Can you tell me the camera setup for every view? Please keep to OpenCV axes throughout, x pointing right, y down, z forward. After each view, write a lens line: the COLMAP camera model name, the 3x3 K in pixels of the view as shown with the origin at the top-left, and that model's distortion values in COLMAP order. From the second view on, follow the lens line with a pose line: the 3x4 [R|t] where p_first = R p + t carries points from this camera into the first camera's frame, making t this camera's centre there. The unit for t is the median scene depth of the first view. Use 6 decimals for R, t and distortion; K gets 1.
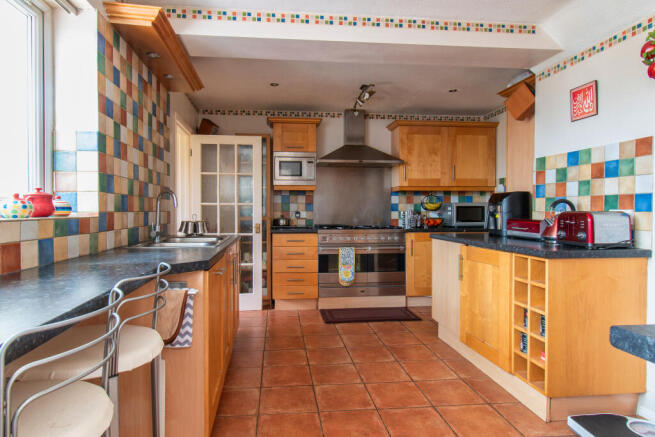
lens RADIAL K [[408.3, 0, 325.6], [0, 408.3, 215.8], [0, 0, 1]] dist [0.003901, 0.000440]
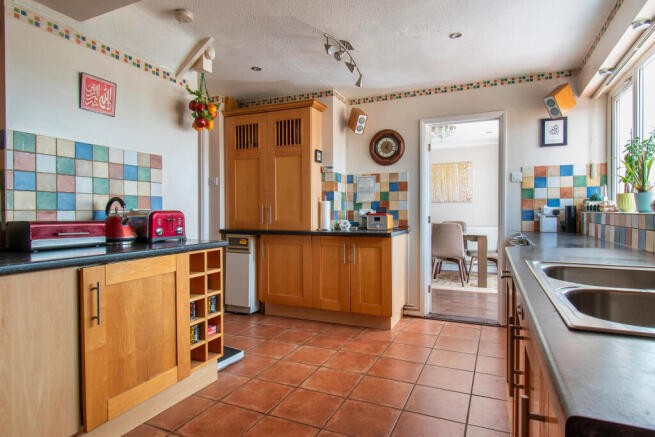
lens RADIAL K [[354.5, 0, 323.0], [0, 354.5, 216.5], [0, 0, 1]] dist [-0.004493, -0.000666]
pose [[-0.839193, -0.004197, 0.543817, -0.281767], [0.008874, 0.999731, 0.021408, -0.010208], [-0.543761, 0.022791, -0.838931, 1.547704]]
